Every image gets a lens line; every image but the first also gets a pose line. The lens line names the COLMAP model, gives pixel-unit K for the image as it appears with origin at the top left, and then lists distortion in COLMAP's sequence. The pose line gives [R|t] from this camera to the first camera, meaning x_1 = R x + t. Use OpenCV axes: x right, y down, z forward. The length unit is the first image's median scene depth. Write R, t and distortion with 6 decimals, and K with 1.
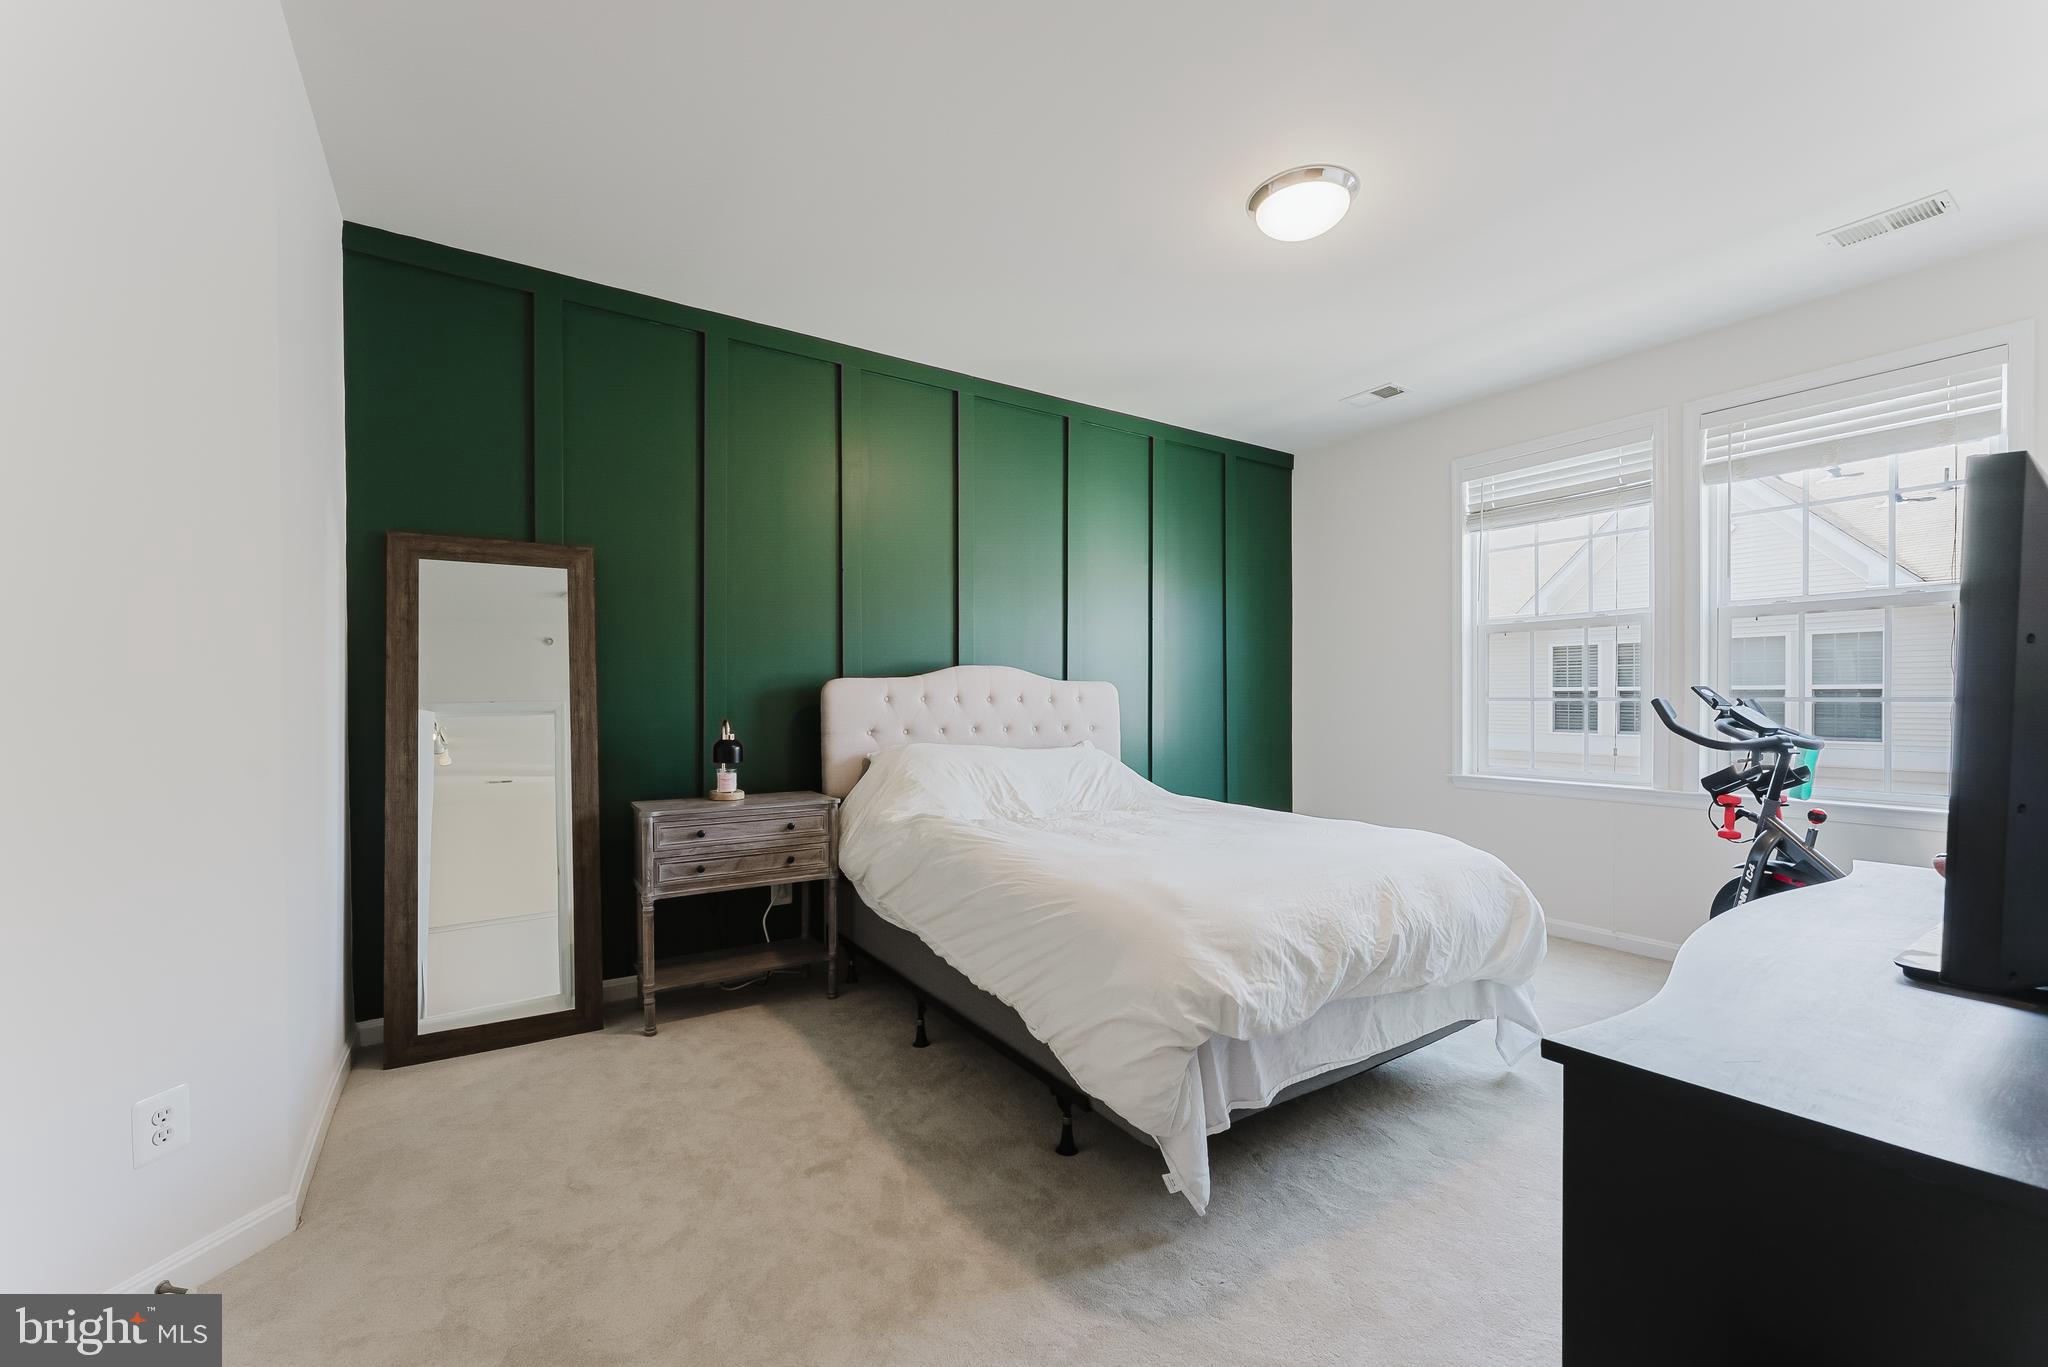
lens RADIAL K [[843.8, 0, 1024.1], [0, 843.8, 693.1], [0, 0, 1]] dist [-0.000677, -0.000186]
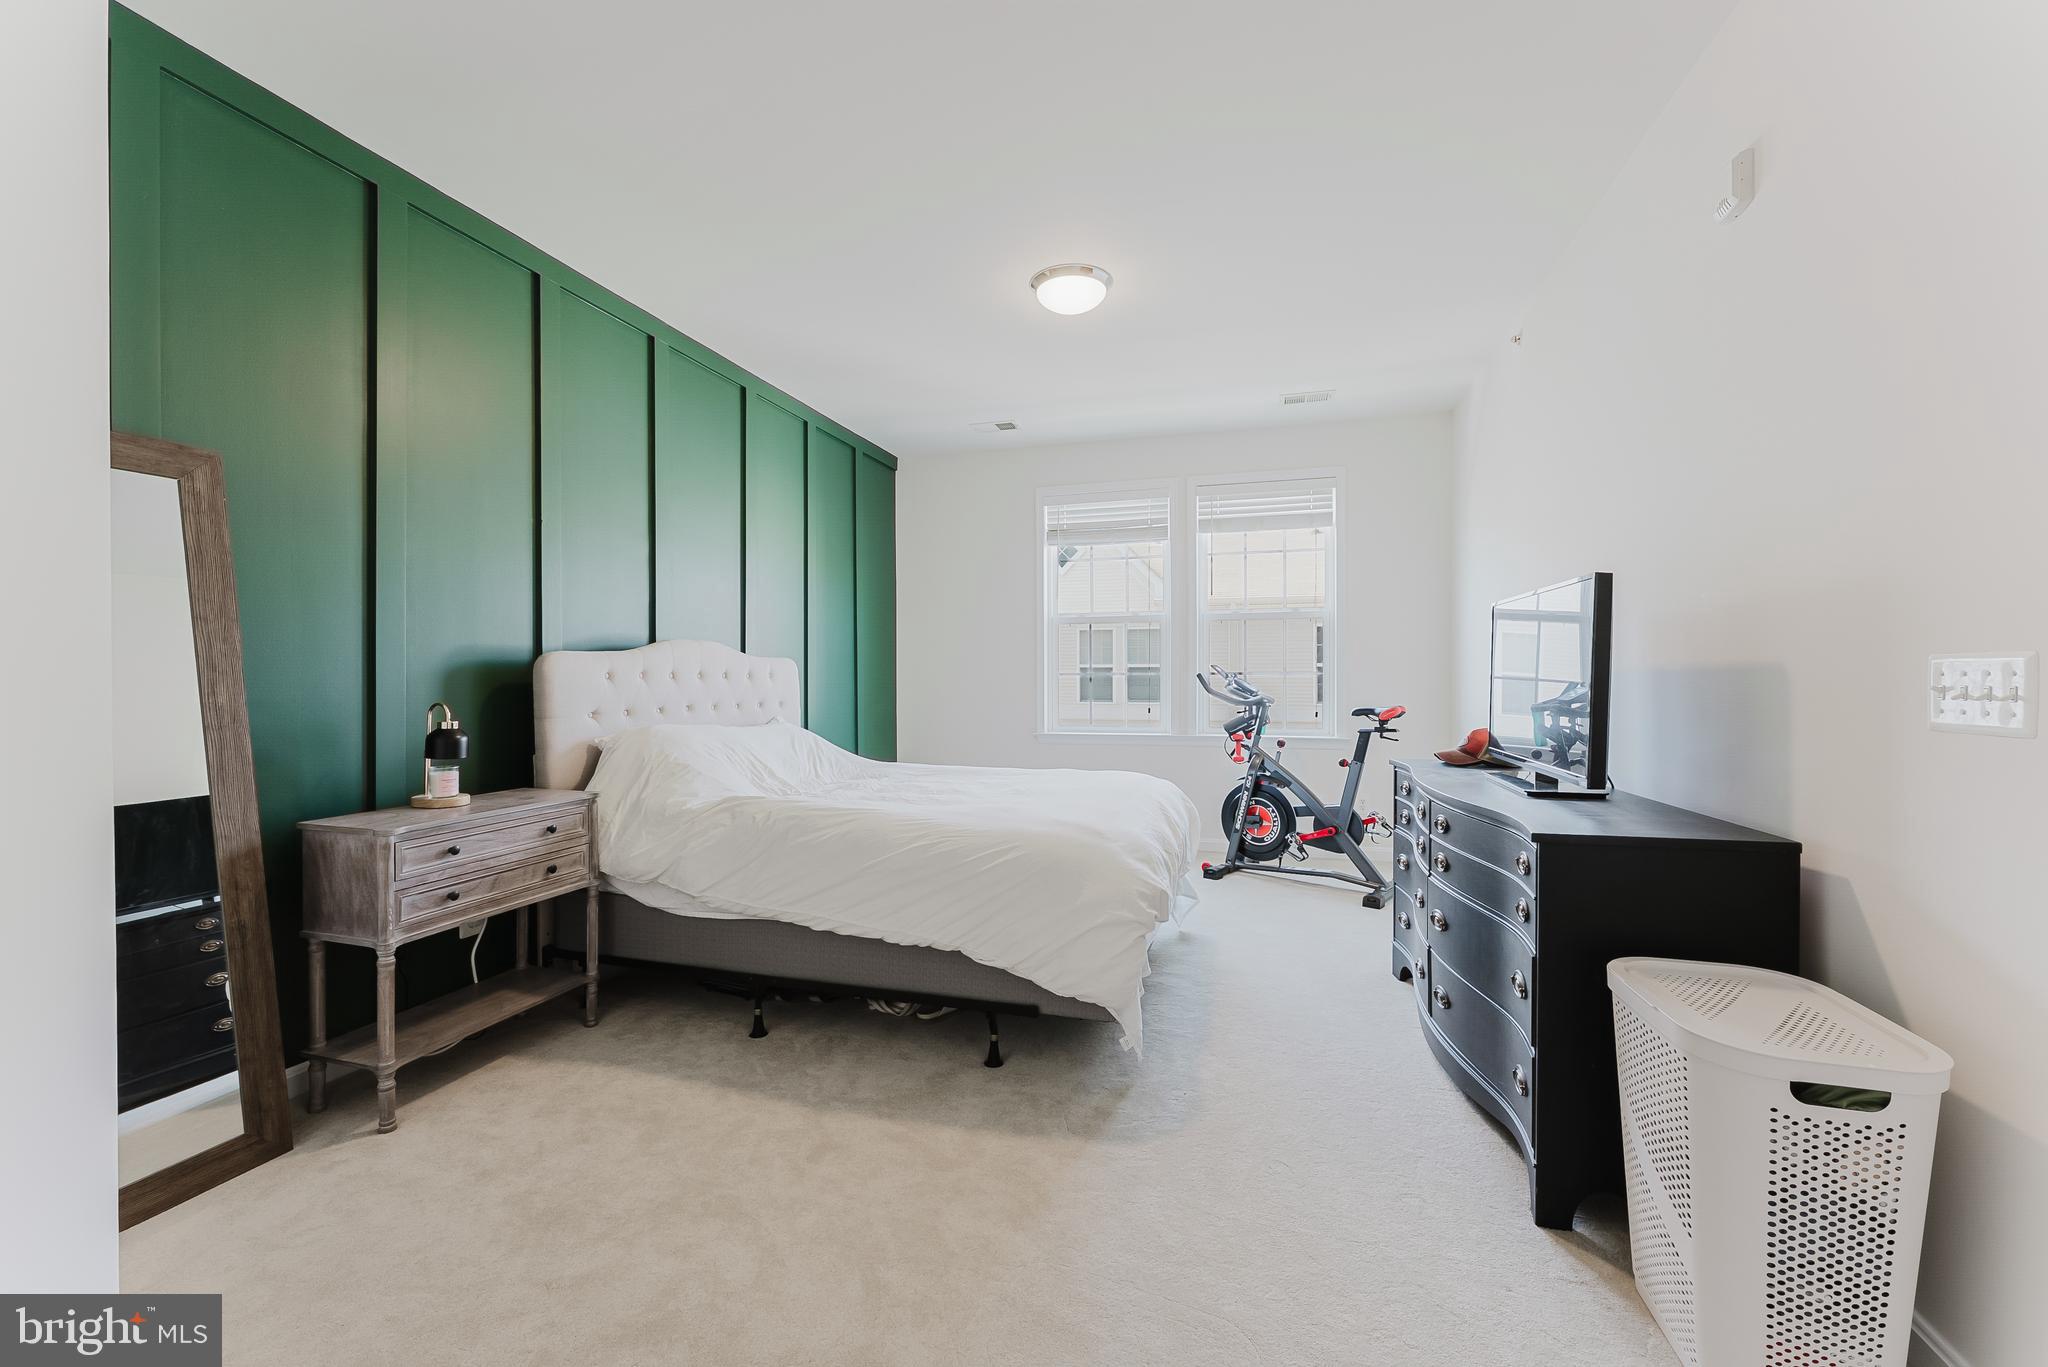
lens RADIAL K [[837.7, 0, 1029.4], [0, 837.7, 669.0], [0, 0, 1]] dist [-0.000405, -0.000160]
pose [[0.752127, 0.001160, 0.659018, -0.482359], [-0.000176, 0.999999, -0.001559, 0.001727], [-0.659019, 0.001057, 0.752126, 0.073784]]
